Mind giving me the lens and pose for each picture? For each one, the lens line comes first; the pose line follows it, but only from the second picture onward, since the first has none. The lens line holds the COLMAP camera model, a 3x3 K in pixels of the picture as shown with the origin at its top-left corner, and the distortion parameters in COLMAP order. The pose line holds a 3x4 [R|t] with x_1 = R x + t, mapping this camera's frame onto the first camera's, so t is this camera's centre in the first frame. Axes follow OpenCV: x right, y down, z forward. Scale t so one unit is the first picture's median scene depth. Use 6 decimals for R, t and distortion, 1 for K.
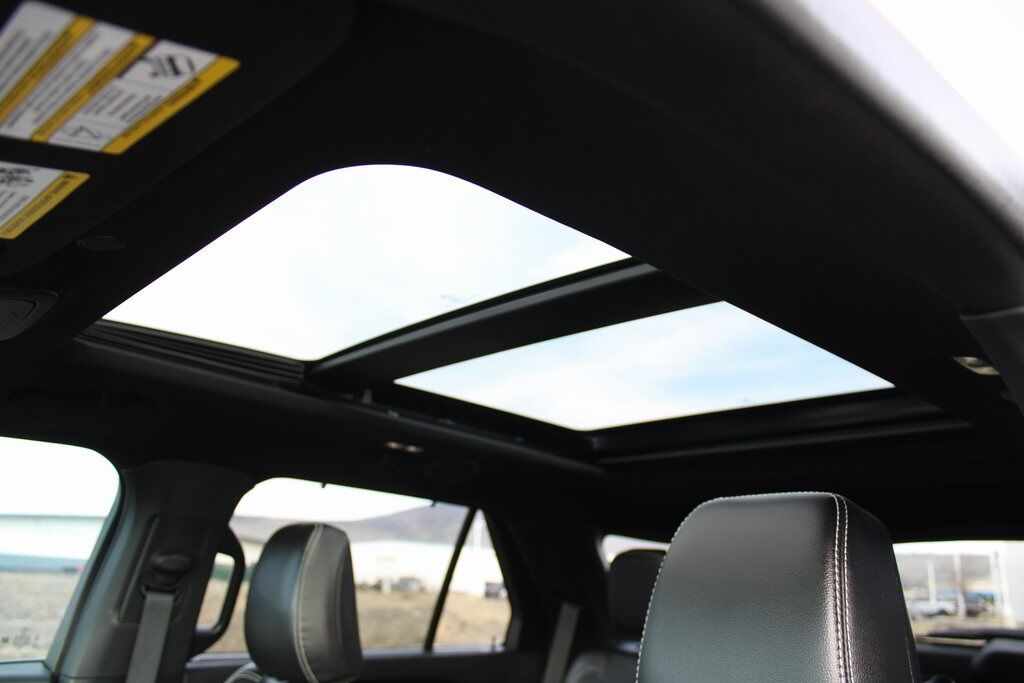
lens RADIAL K [[837.5, 0, 501.8], [0, 837.5, 339.5], [0, 0, 1]] dist [-0.146048, 0.095731]
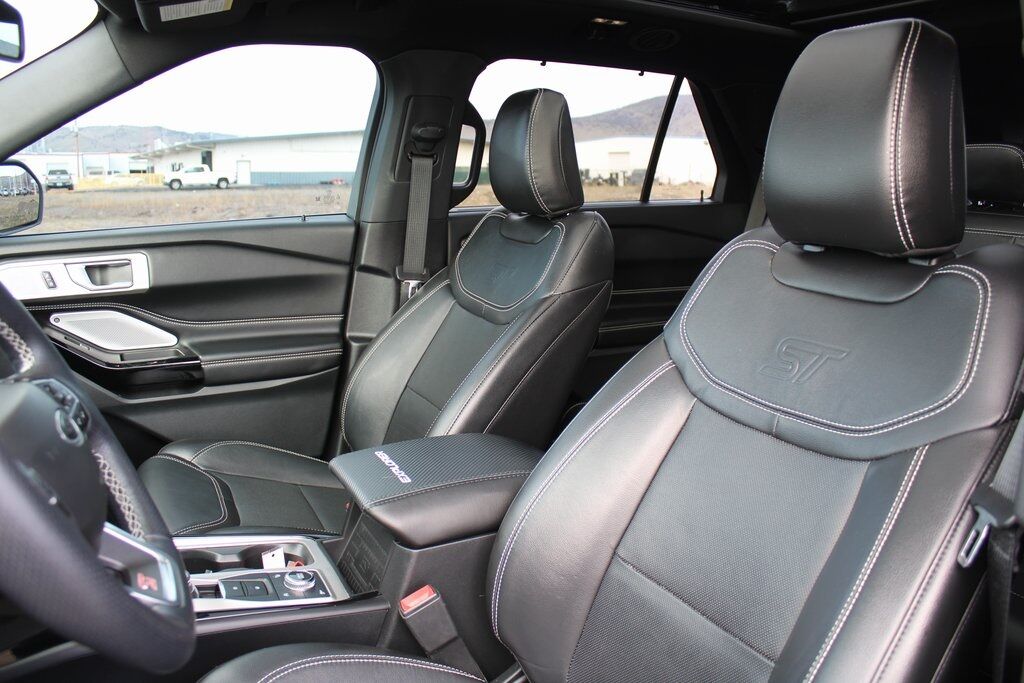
lens RADIAL K [[837.5, 0, 513.9], [0, 837.5, 335.9], [0, 0, 1]] dist [-0.146048, 0.095731]
pose [[0.965801, 0.005138, -0.259232, 0.055762], [0.114454, 0.888675, 0.444023, -0.000334], [0.232654, -0.458508, 0.857696, -0.210883]]
